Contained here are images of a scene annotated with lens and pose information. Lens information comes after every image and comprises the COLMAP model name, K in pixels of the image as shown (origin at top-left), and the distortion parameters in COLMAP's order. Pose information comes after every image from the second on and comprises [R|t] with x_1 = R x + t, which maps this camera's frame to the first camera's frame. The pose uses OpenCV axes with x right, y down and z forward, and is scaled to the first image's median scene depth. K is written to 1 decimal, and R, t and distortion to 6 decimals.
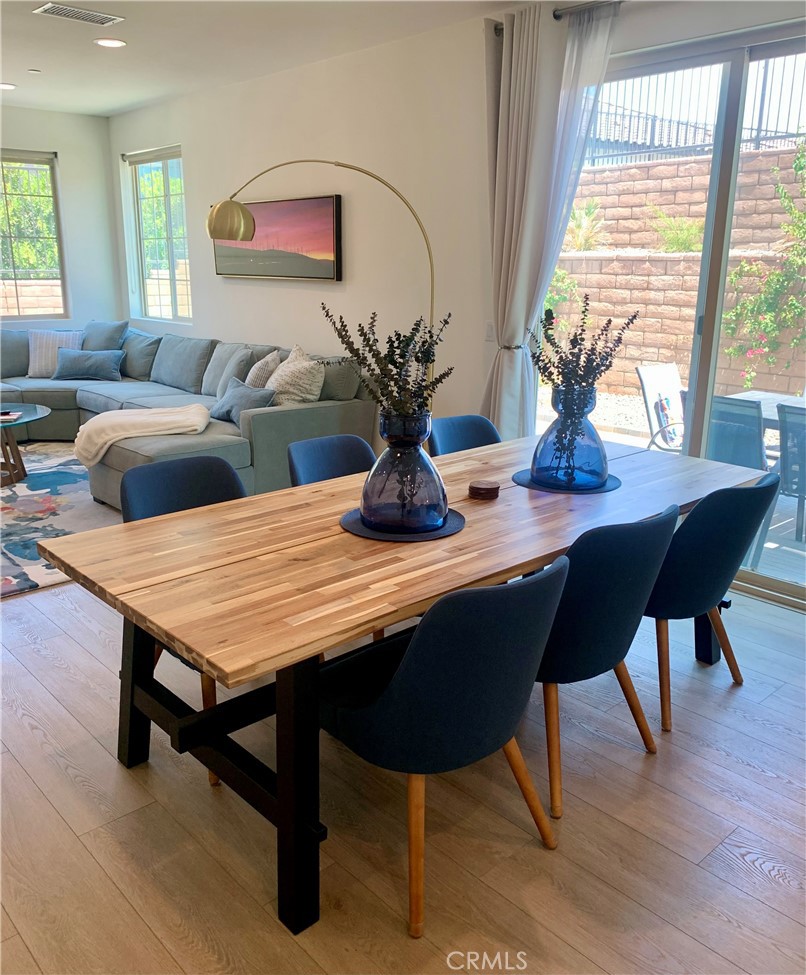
lens RADIAL K [[828.8, 0, 403.0], [0, 828.8, 487.5], [0, 0, 1]] dist [0.003497, 0.004241]
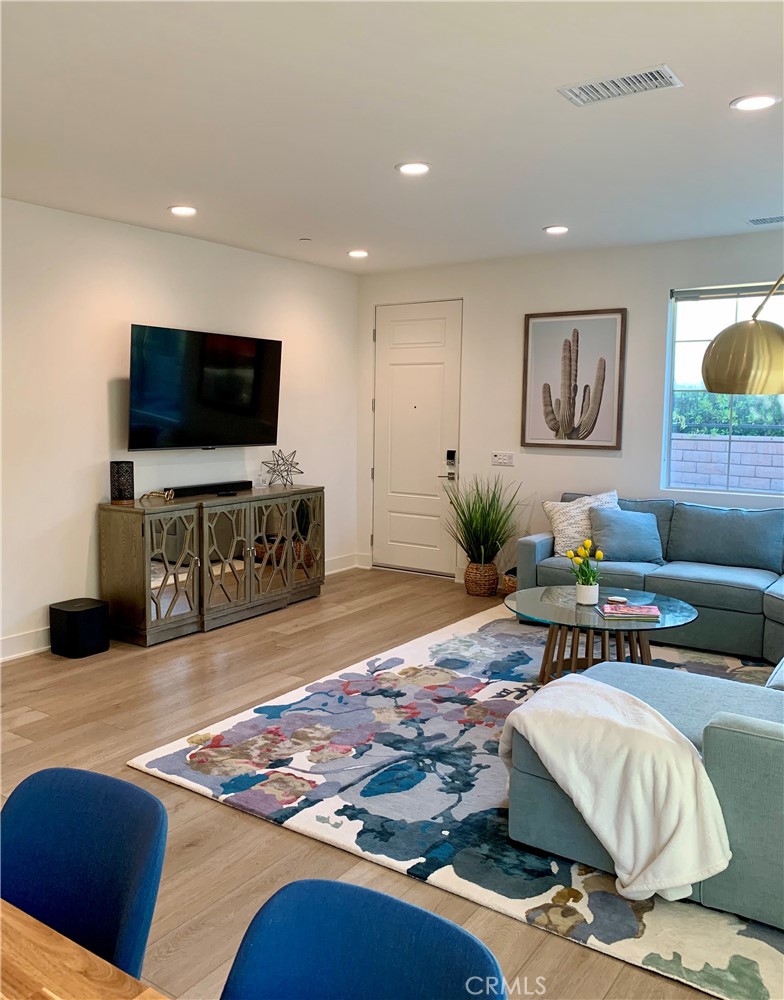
lens RADIAL K [[835.4, 0, 362.3], [0, 835.4, 503.2], [0, 0, 1]] dist [0.058516, -0.004496]
pose [[0.198783, 0.114964, -0.973277, 0.249453], [-0.266470, 0.962023, 0.059211, -0.187734], [0.943122, 0.247579, 0.221869, 0.629131]]
